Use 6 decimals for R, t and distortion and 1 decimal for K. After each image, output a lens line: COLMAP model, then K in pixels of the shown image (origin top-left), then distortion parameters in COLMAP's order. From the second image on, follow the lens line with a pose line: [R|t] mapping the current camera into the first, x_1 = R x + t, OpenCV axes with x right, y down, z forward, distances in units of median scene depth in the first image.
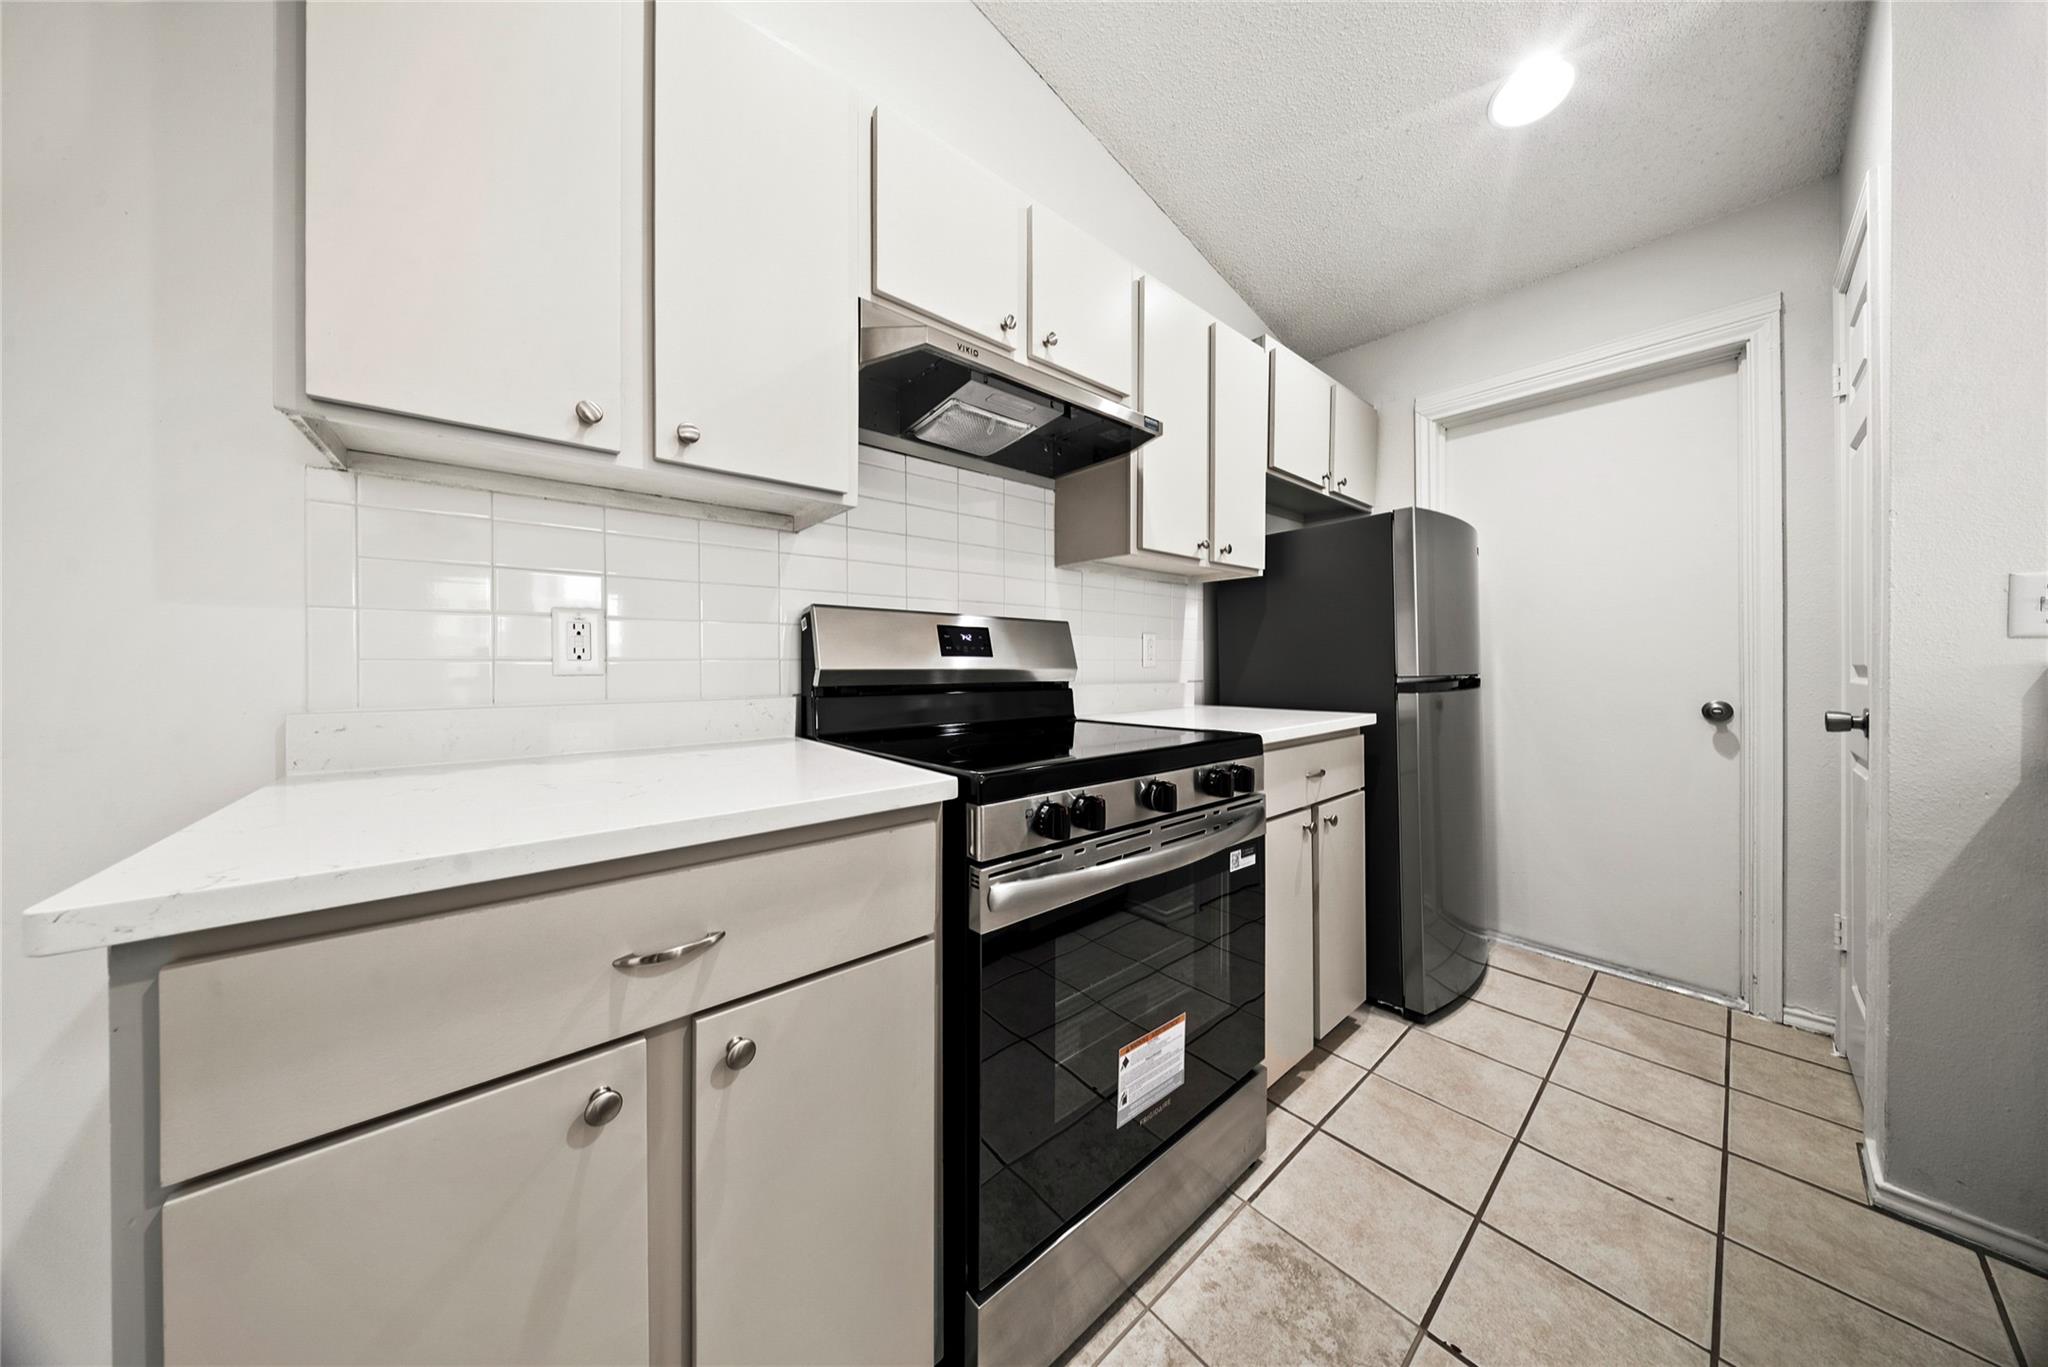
lens RADIAL K [[612.4, 0, 1024.4], [0, 612.4, 661.1], [0, 0, 1]] dist [-0.001088, -0.000479]
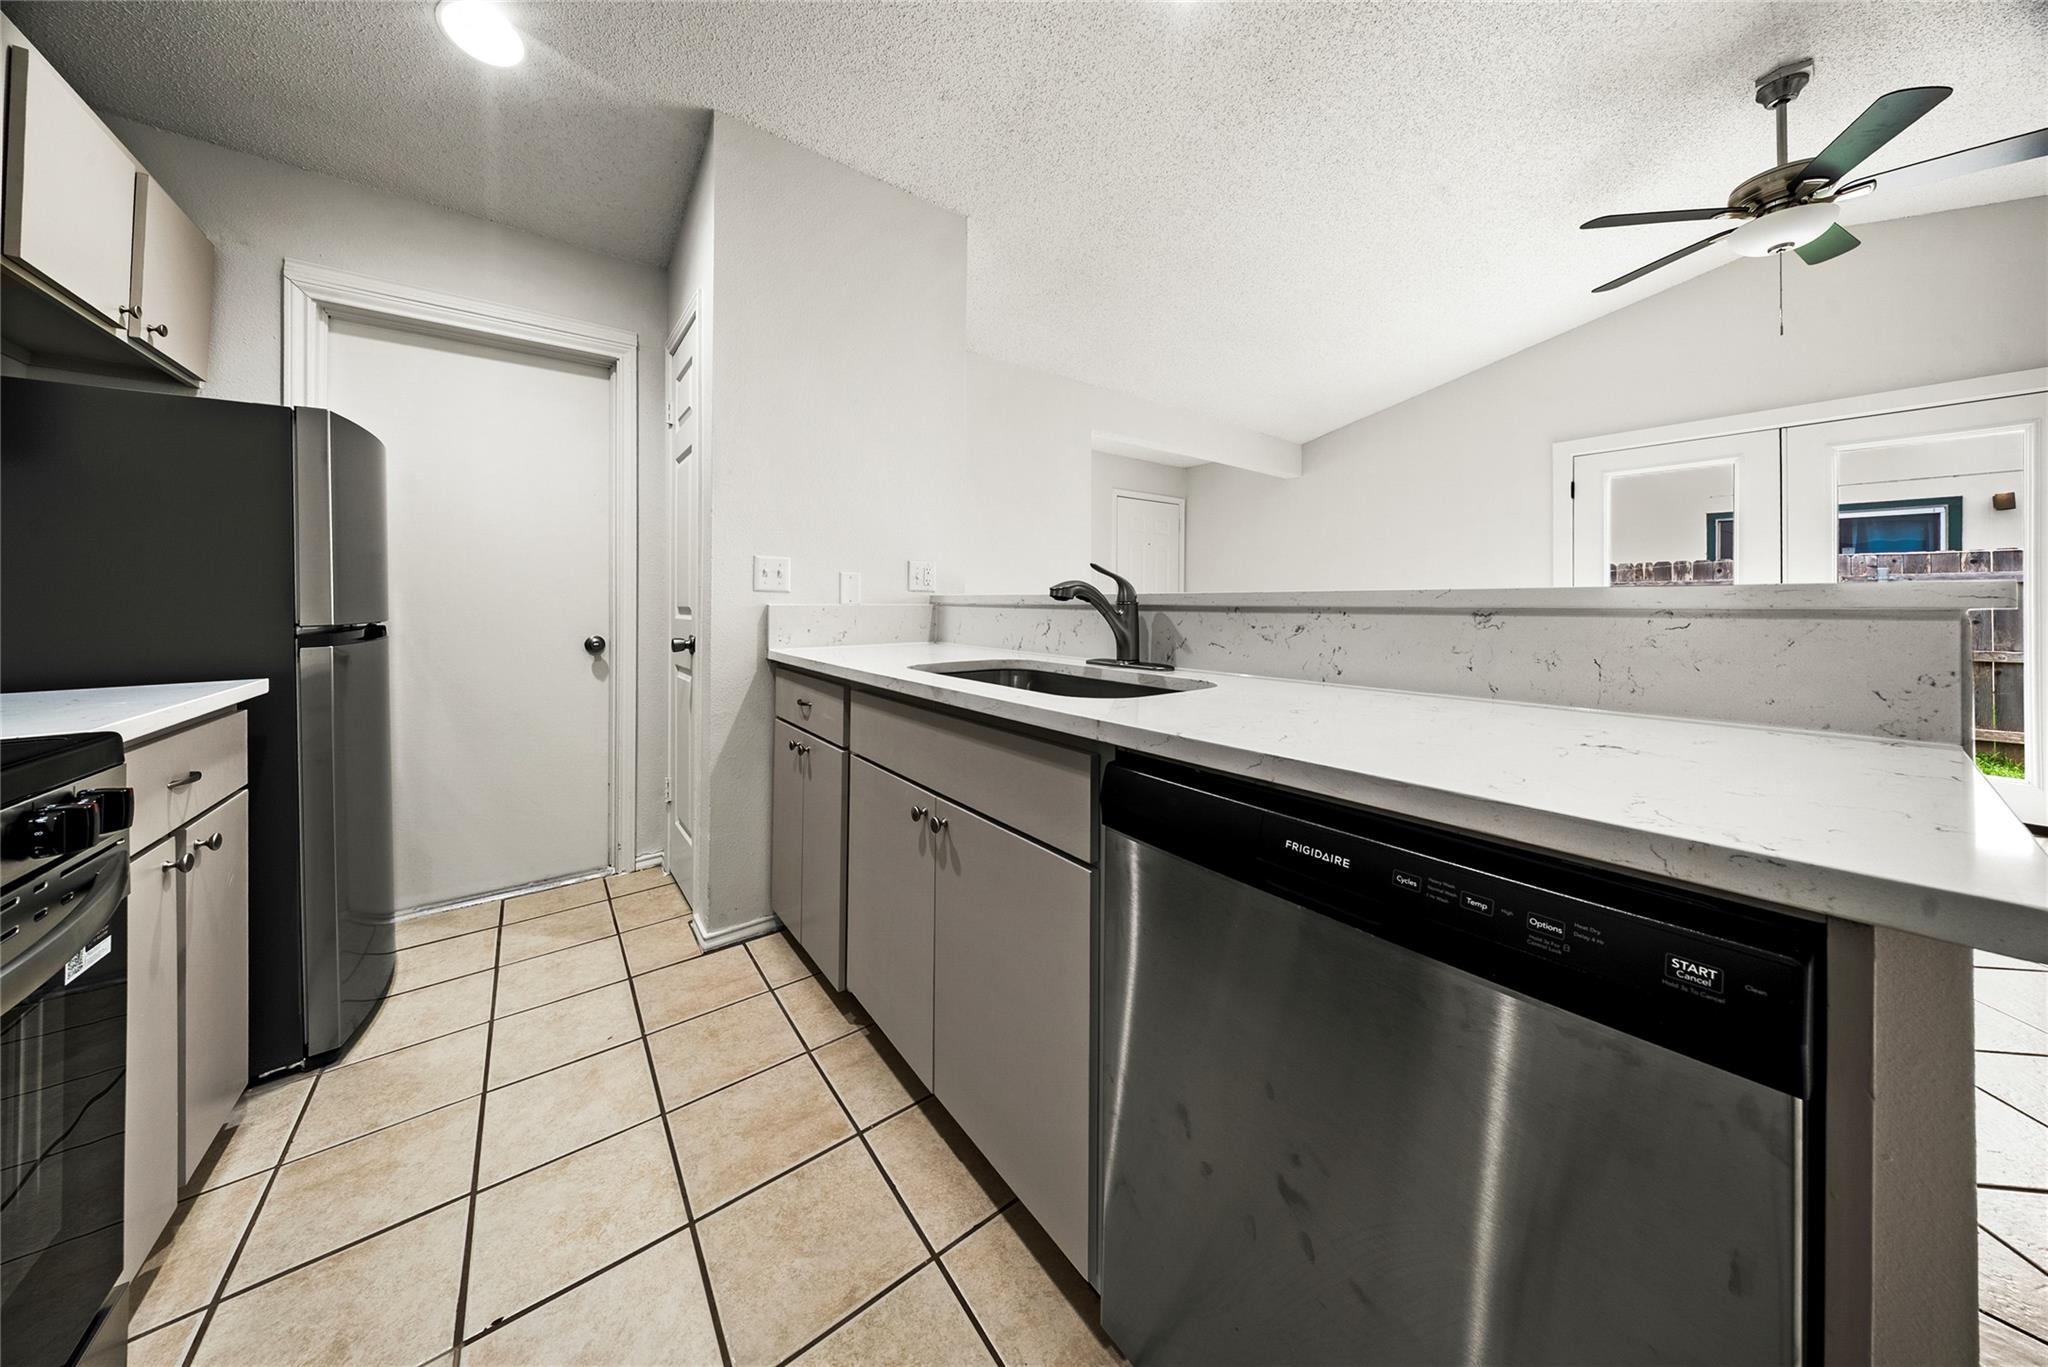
lens RADIAL K [[612.4, 0, 1034.8], [0, 612.4, 604.0], [0, 0, 1]] dist [-0.001088, -0.000479]
pose [[0.054178, -0.001939, 0.998529, -0.091870], [0.002458, 0.999995, 0.001809, -0.001248], [-0.998528, 0.002356, 0.054183, 0.045349]]
